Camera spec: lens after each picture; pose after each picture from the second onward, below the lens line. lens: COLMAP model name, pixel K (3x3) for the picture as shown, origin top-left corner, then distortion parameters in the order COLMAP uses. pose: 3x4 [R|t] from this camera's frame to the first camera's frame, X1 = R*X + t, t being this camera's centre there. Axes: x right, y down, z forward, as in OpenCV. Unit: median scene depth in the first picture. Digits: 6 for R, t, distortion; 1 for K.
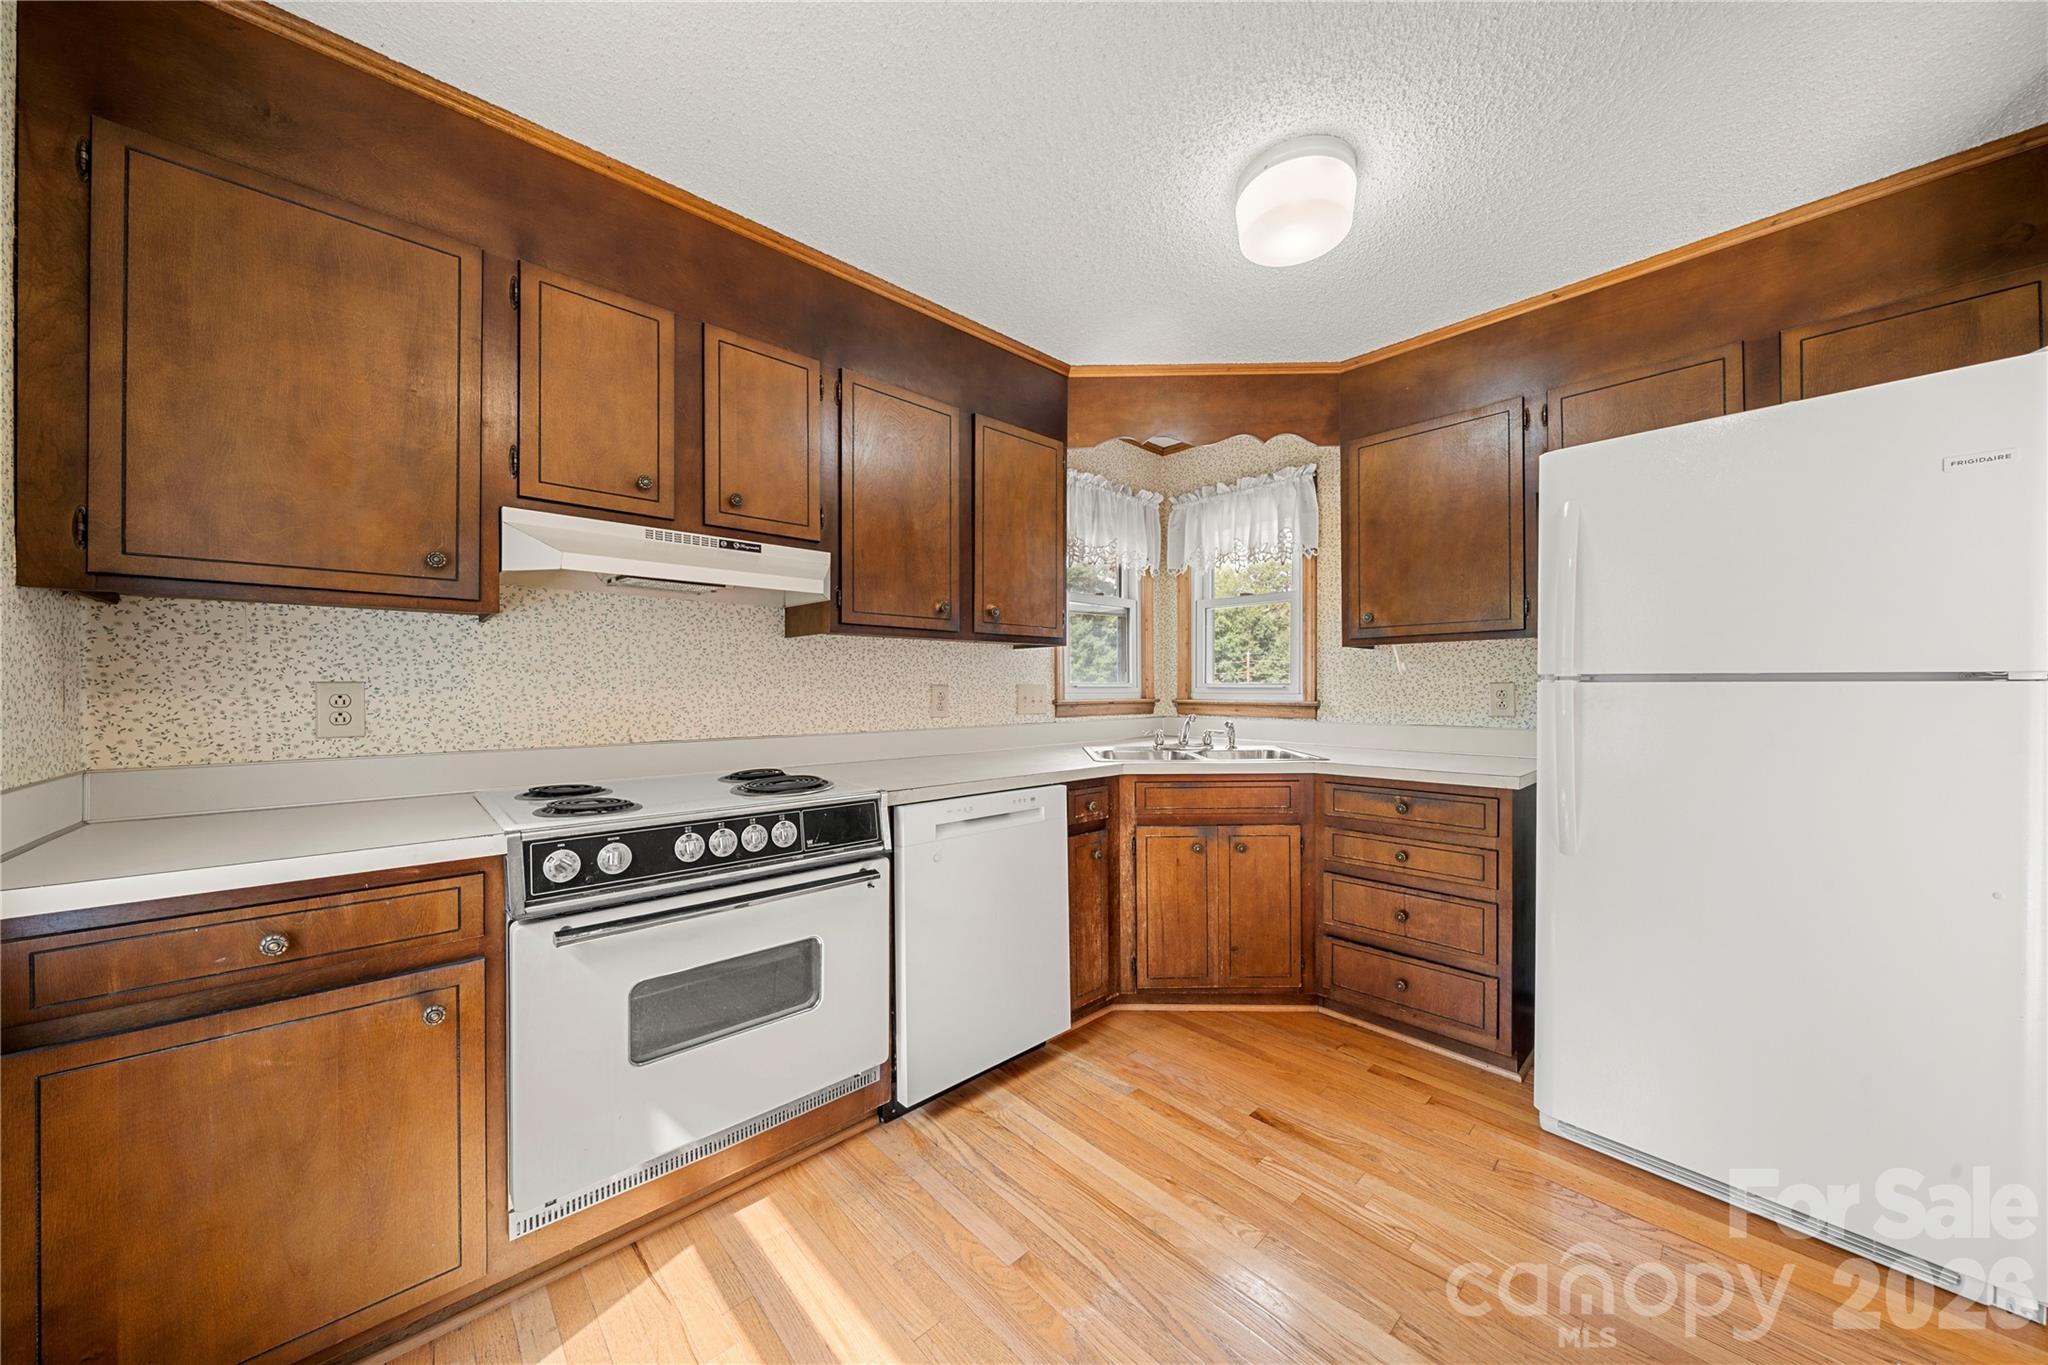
lens RADIAL K [[677.8, 0, 1013.9], [0, 677.8, 685.4], [0, 0, 1]] dist [-0.002235, -0.000122]
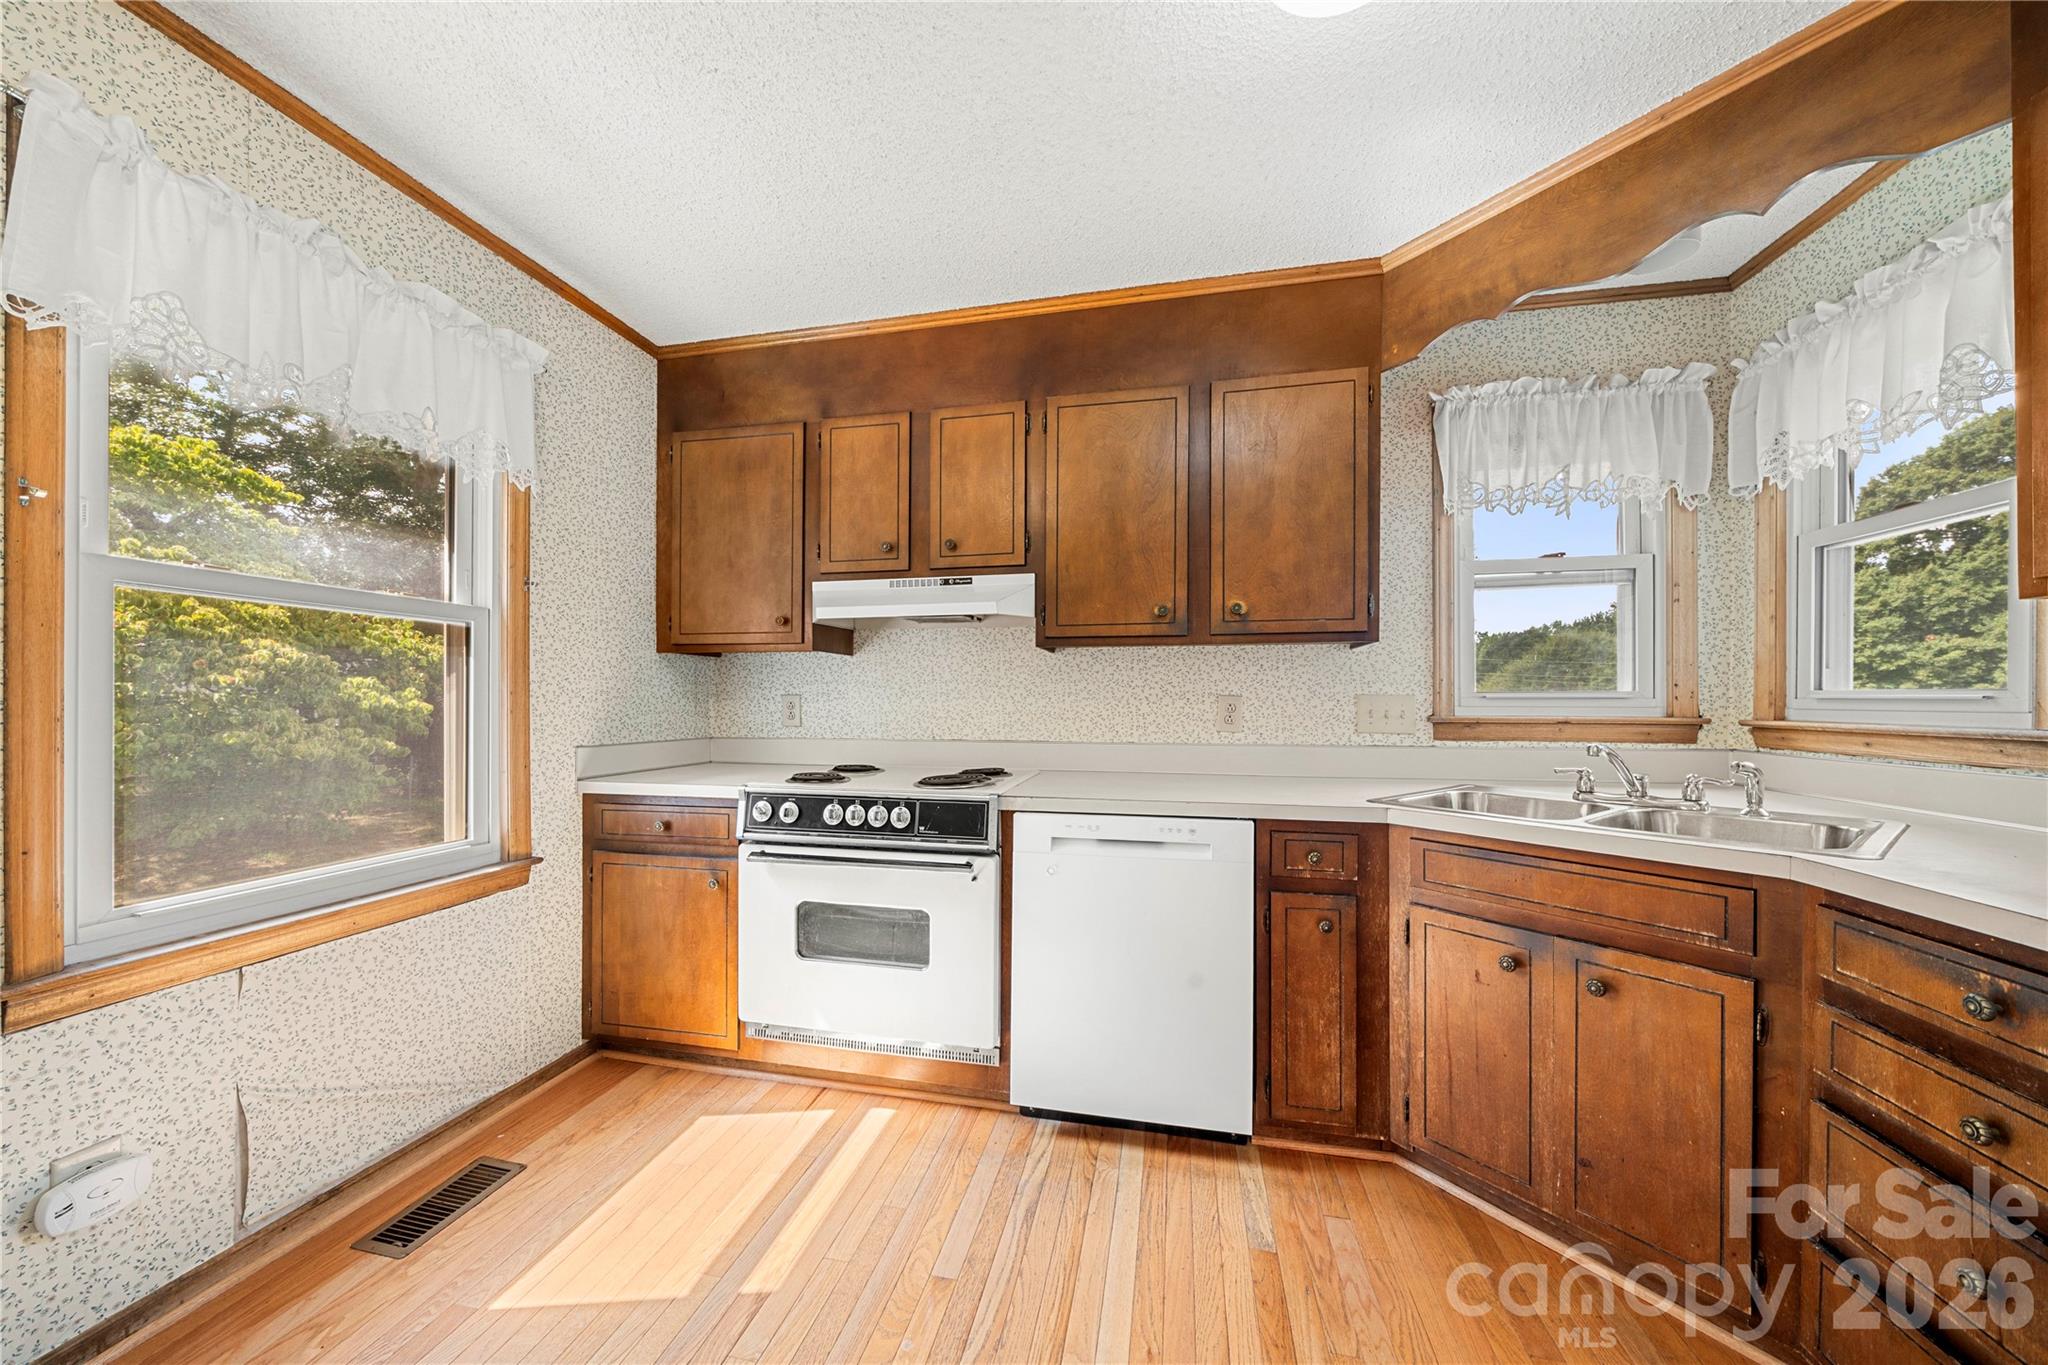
lens RADIAL K [[696.5, 0, 1069.5], [0, 696.5, 695.5], [0, 0, 1]] dist [-0.001231, -0.000126]
pose [[0.594904, -0.004078, -0.803787, 0.712560], [0.000987, 0.999990, -0.004343, 0.004607], [0.803796, 0.001790, 0.594902, 0.416483]]
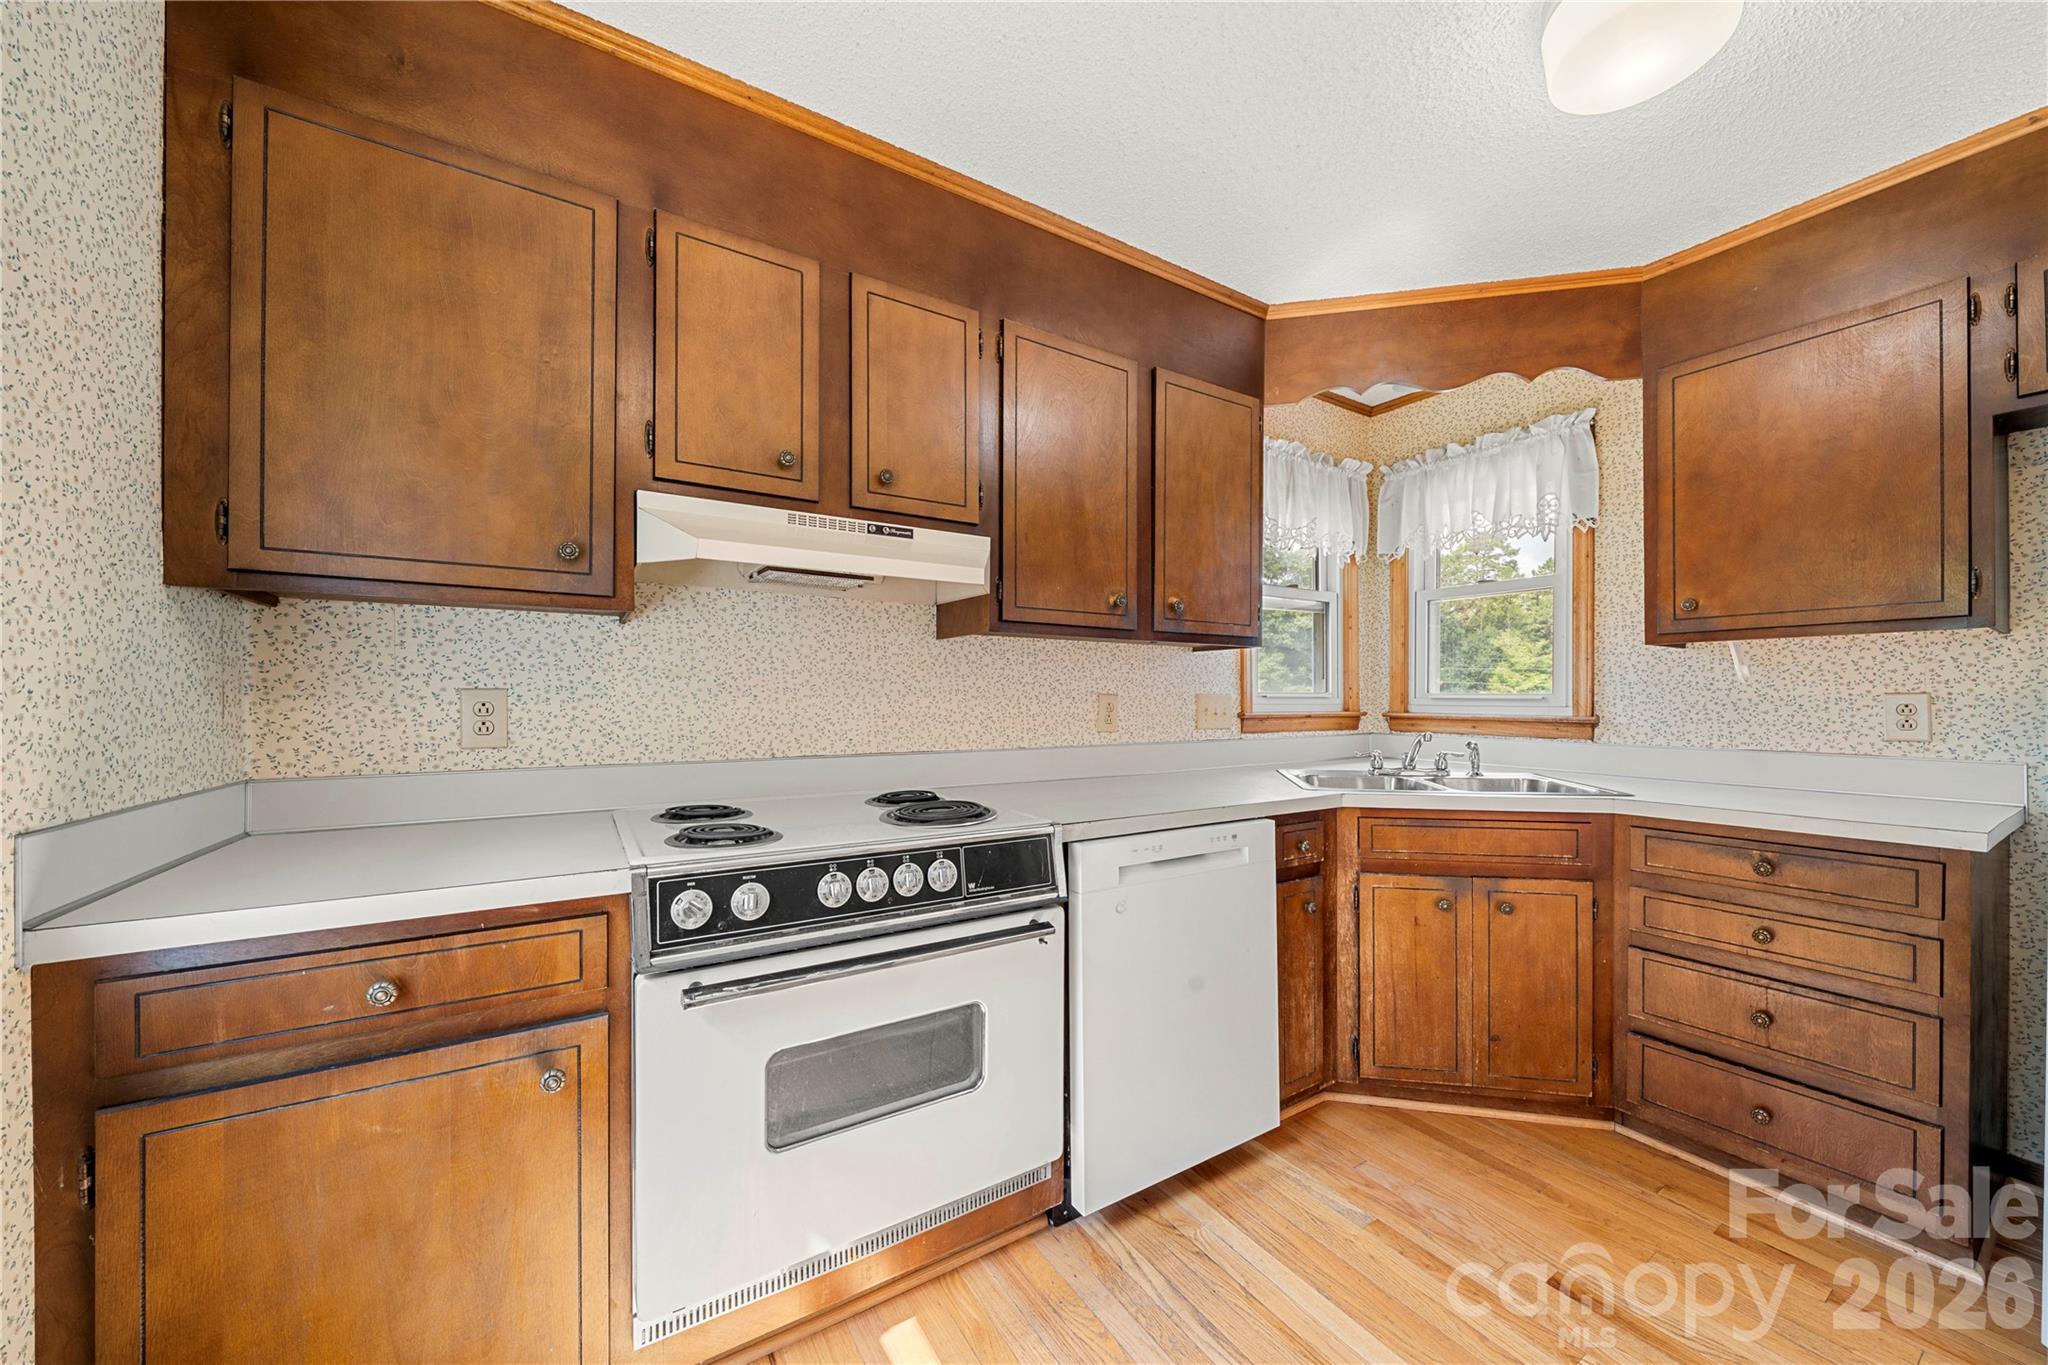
lens RADIAL K [[707.0, 0, 1020.8], [0, 707.0, 696.2], [0, 0, 1]] dist [-0.001272, -0.000178]
pose [[0.982343, 0.003532, -0.187058, -0.072738], [-0.003205, 0.999993, 0.002051, 0.000834], [0.187064, -0.001415, 0.982347, 0.150061]]
